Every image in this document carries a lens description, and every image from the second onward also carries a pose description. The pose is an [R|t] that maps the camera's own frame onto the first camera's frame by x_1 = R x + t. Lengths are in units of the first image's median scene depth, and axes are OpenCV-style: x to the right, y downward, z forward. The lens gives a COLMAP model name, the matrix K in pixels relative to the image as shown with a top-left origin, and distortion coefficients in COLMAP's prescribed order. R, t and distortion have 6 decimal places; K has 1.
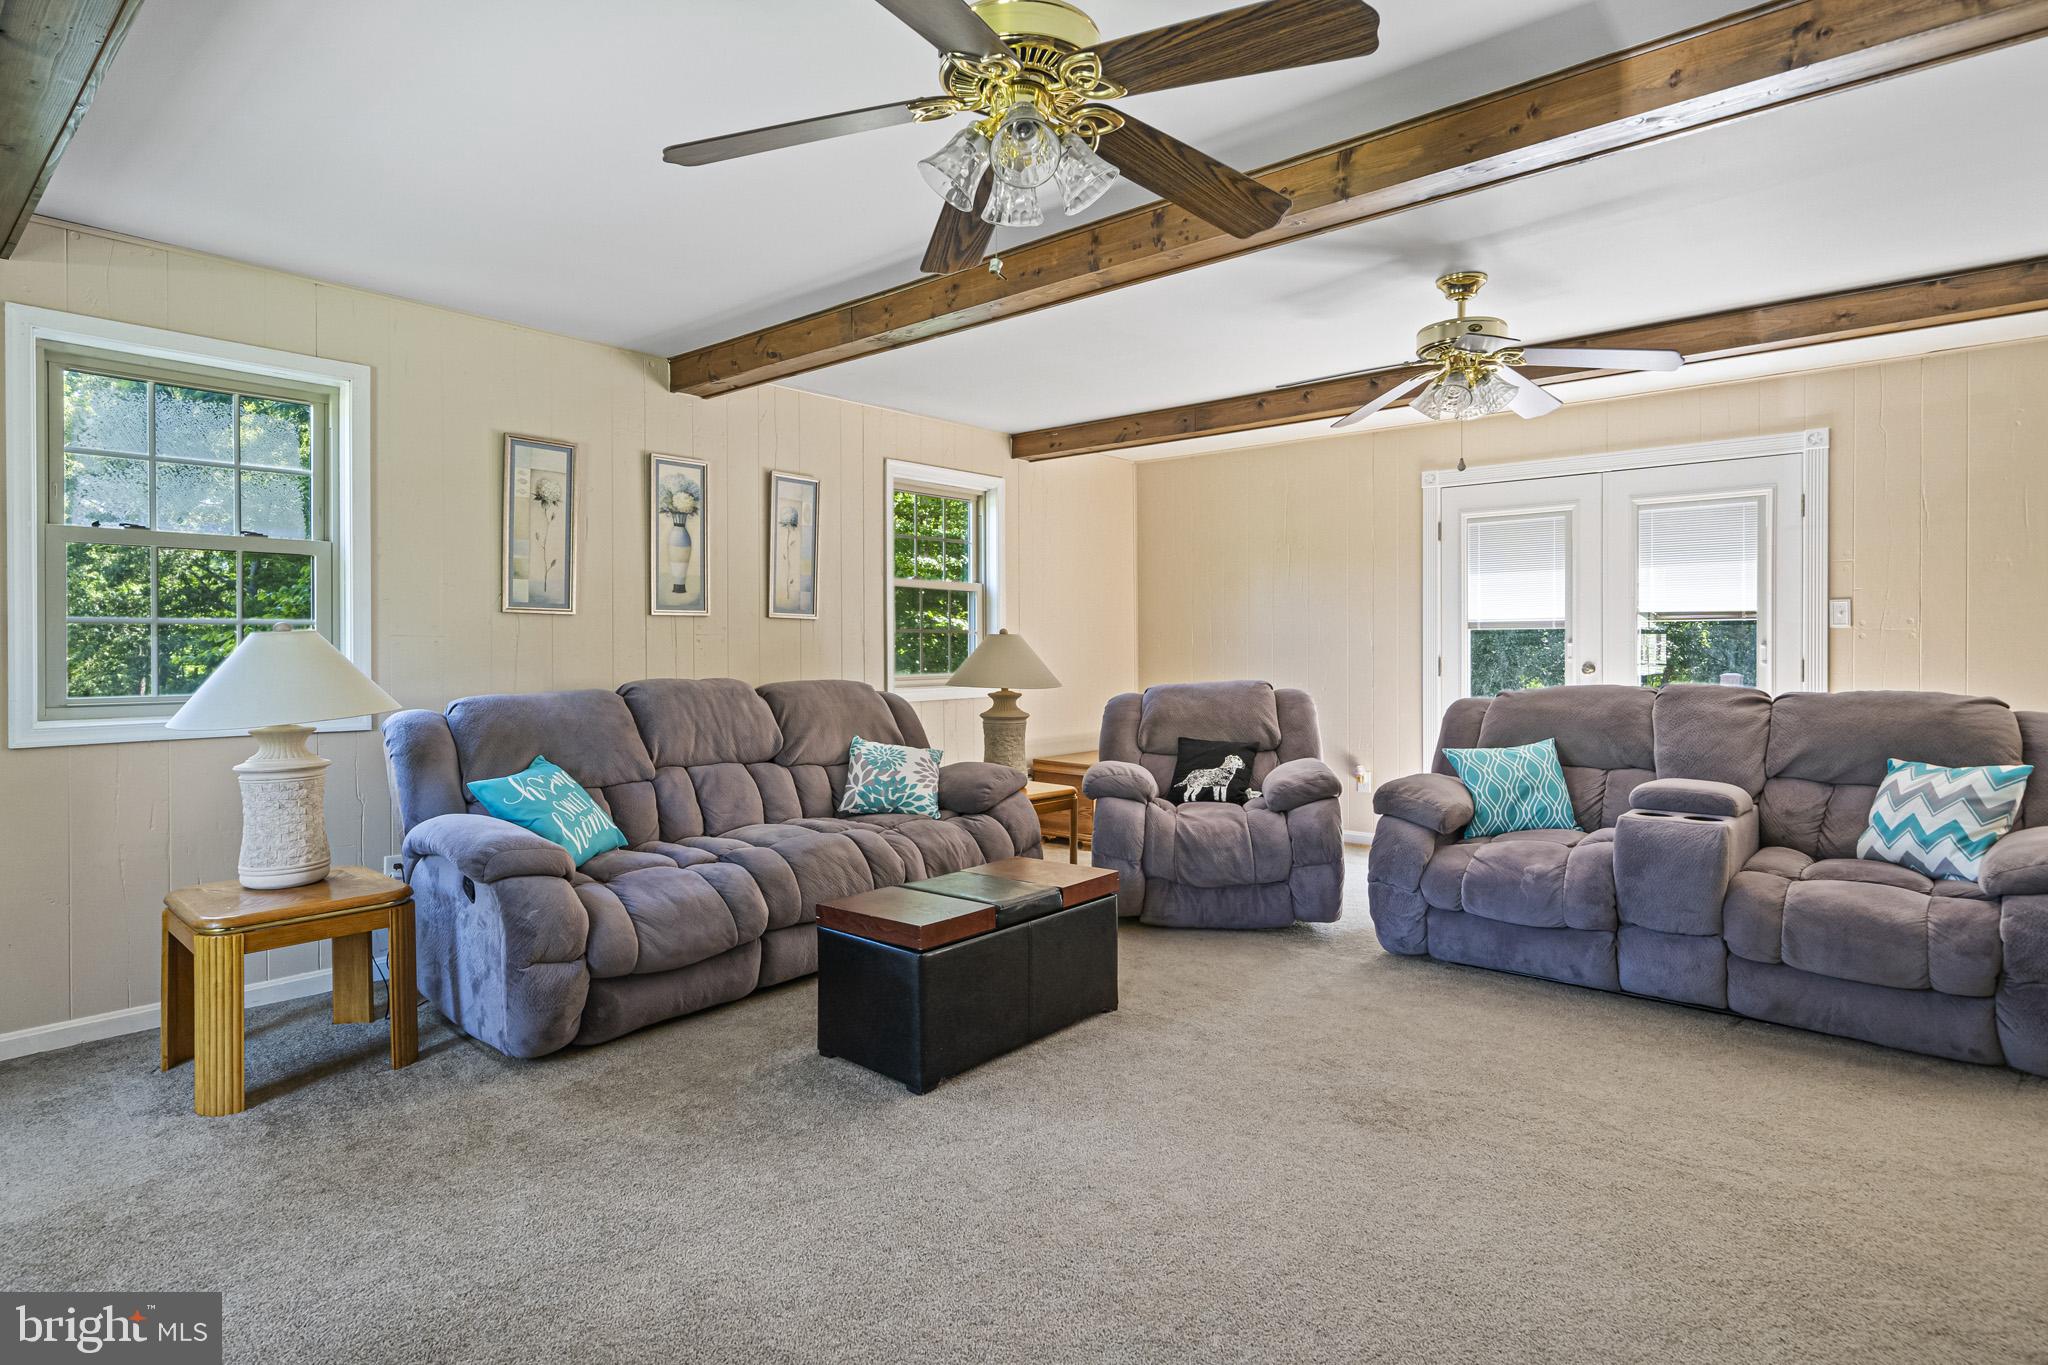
lens RADIAL K [[1047.3, 0, 1011.7], [0, 1047.3, 651.9], [0, 0, 1]] dist [-0.001320, -0.000775]
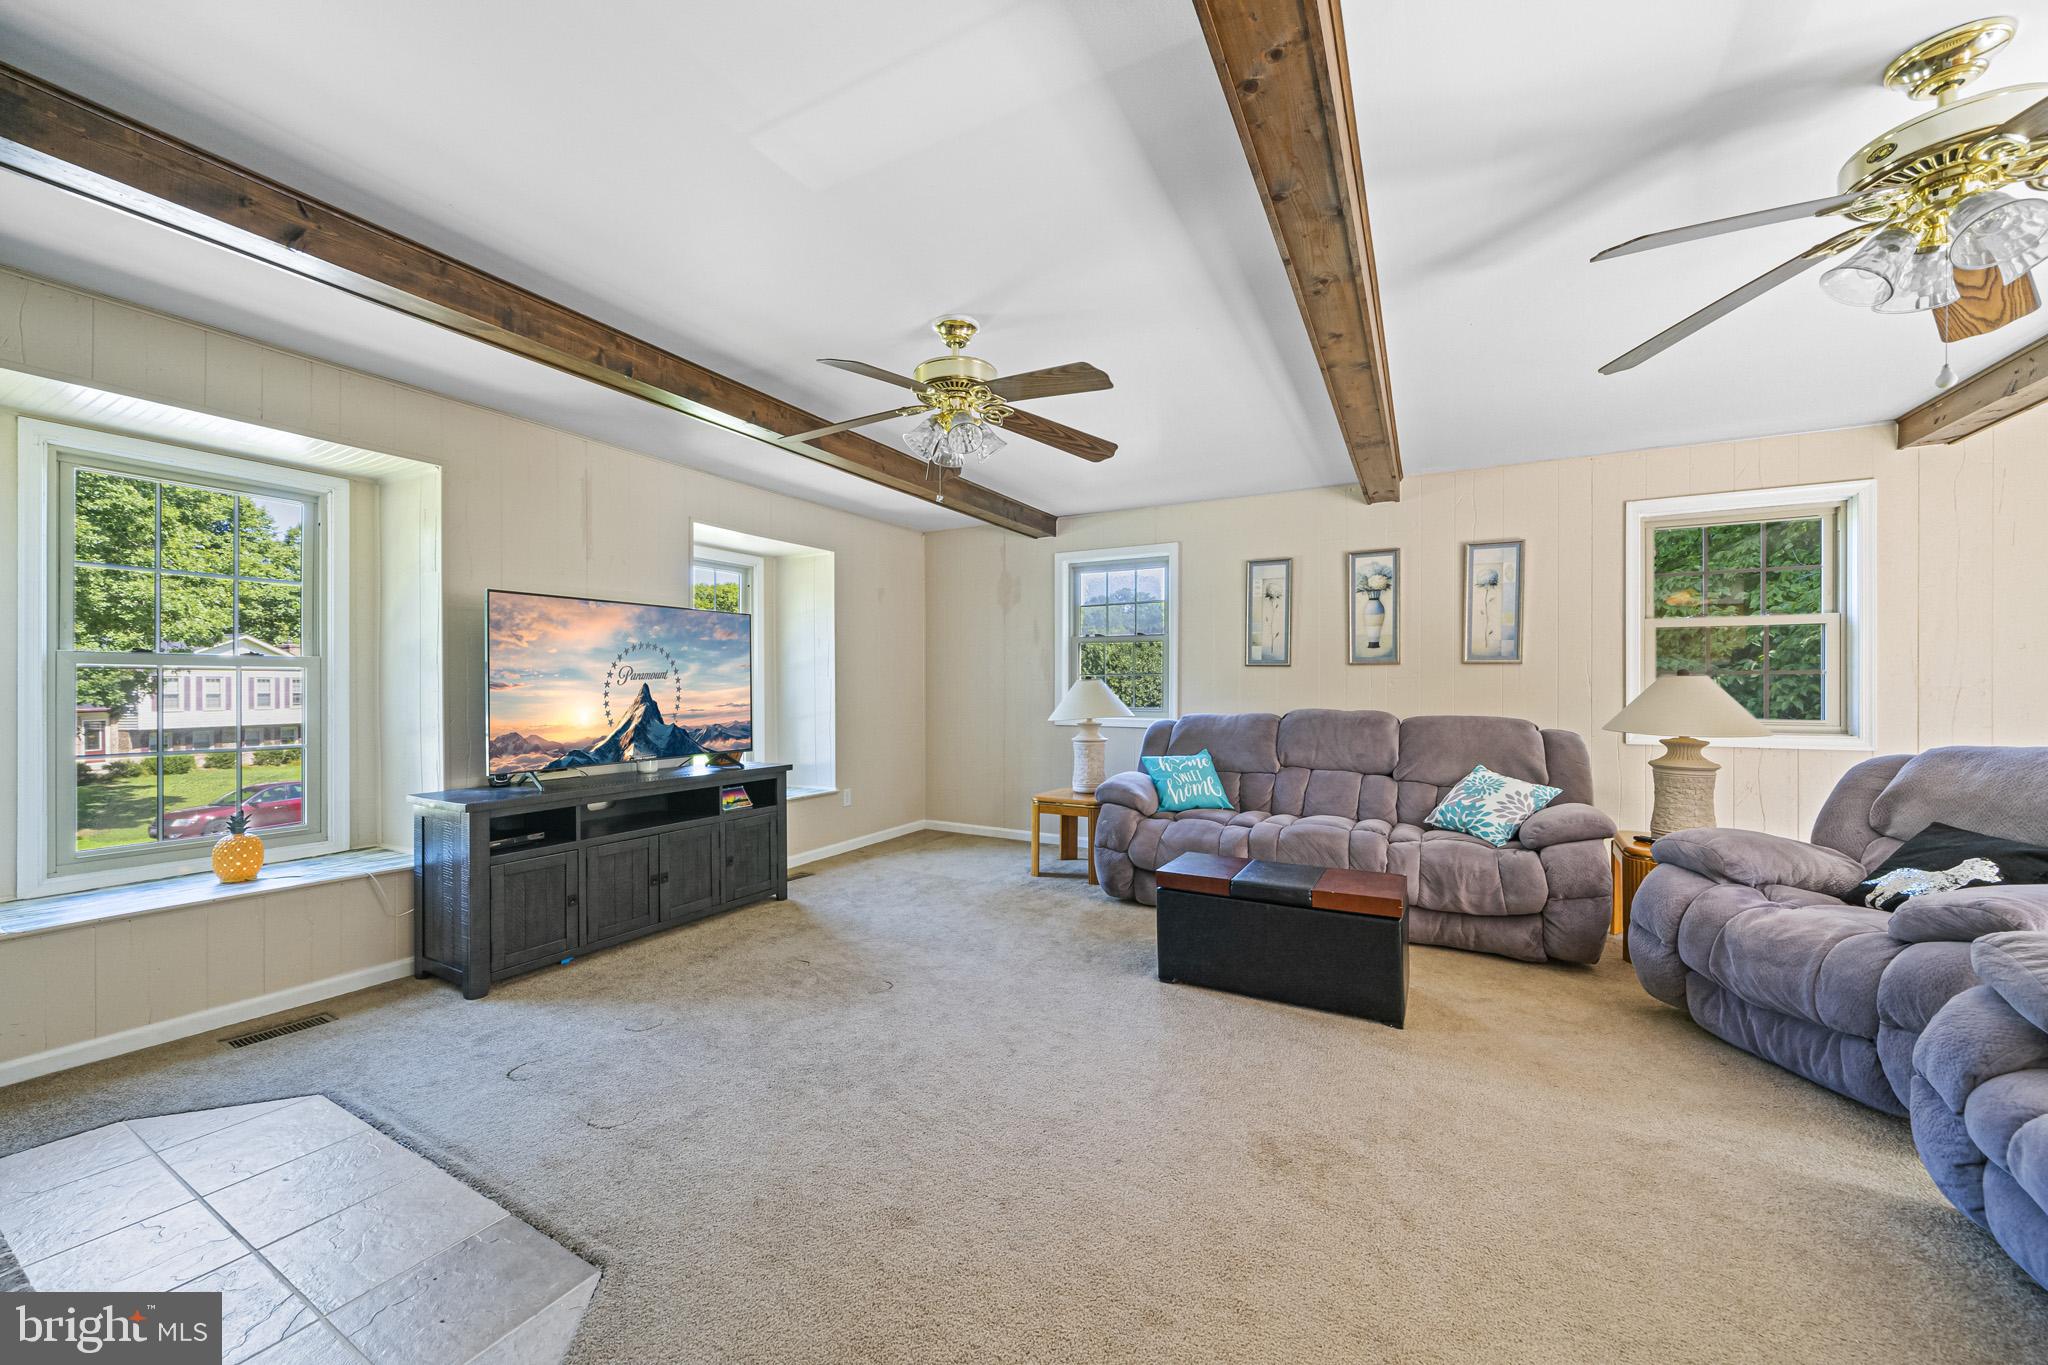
lens RADIAL K [[761.9, 0, 1019.0], [0, 761.9, 682.0], [0, 0, 1]] dist [-0.009671, -0.000097]
pose [[0.217950, -0.000764, -0.975960, 0.560059], [-0.008720, 0.999958, -0.002730, -0.004963], [0.975921, 0.009105, 0.217934, 0.324871]]
